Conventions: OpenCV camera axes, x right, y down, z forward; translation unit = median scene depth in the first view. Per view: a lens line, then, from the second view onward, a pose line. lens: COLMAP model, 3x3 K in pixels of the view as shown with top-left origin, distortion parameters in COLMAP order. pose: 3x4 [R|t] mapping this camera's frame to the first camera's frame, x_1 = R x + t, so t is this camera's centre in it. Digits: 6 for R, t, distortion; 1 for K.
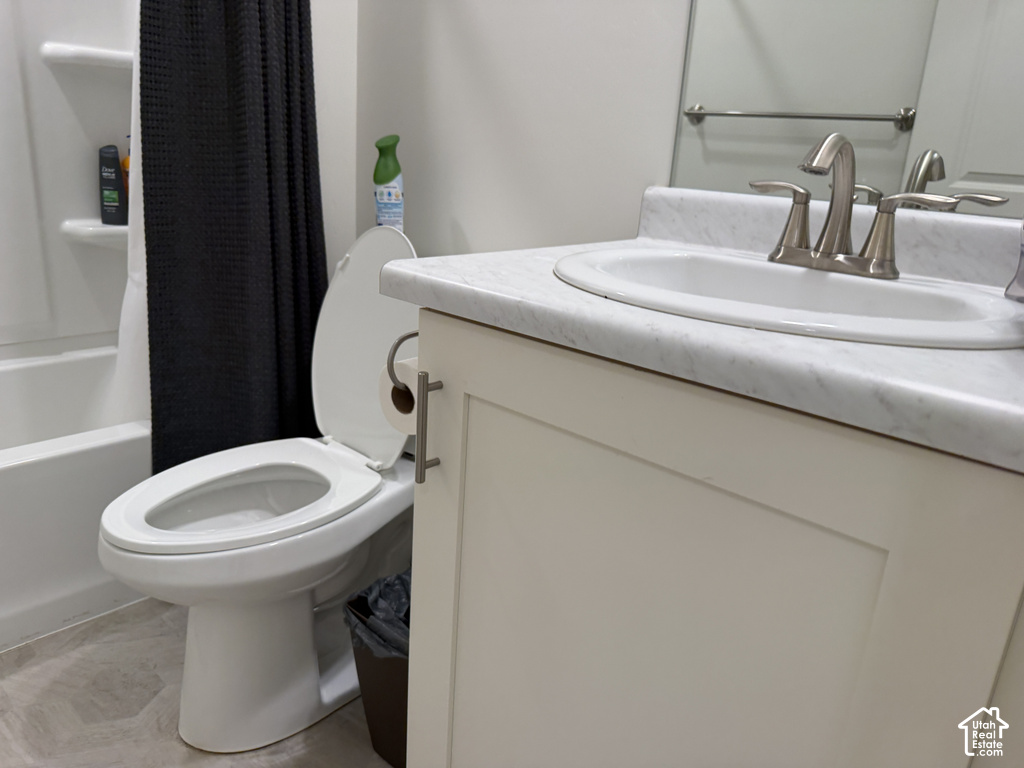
lens RADIAL K [[729.4, 0, 508.6], [0, 729.4, 377.4], [0, 0, 1]] dist [0.043182, -0.064019]
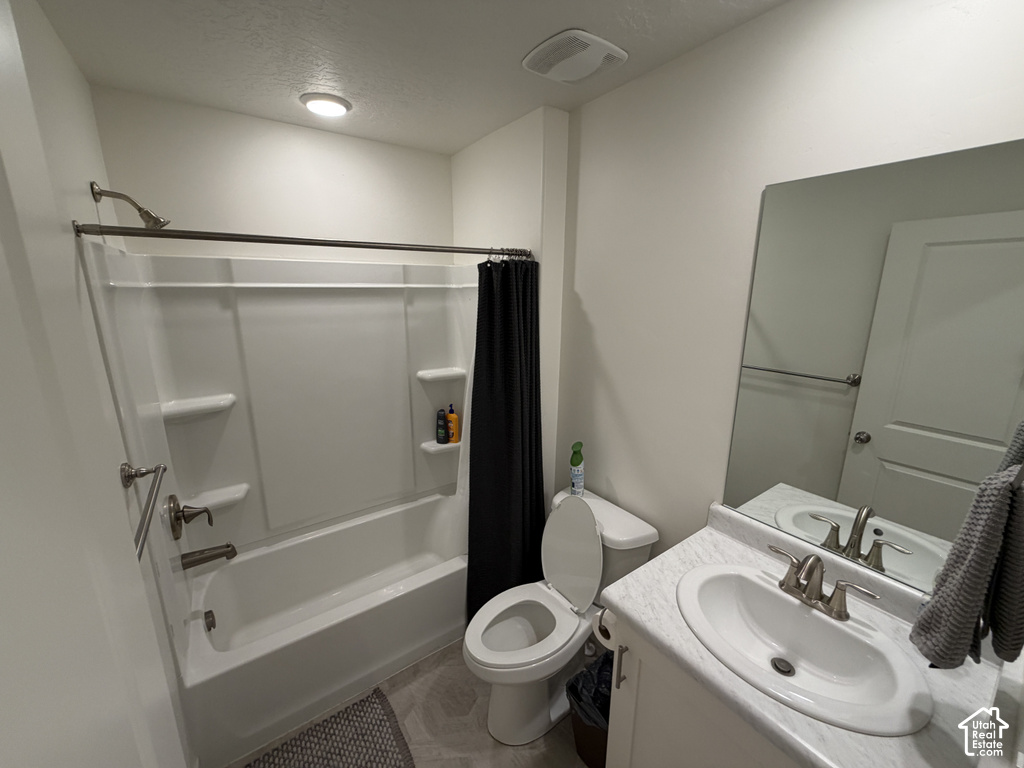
lens RADIAL K [[411.2, 0, 509.4], [0, 411.2, 382.0], [0, 0, 1]] dist [0.002474, 0.000515]
pose [[0.975968, -0.012001, -0.217585, -0.094048], [-0.004563, 0.997138, -0.075465, -0.424937], [0.217868, 0.074644, 0.973120, -0.250227]]
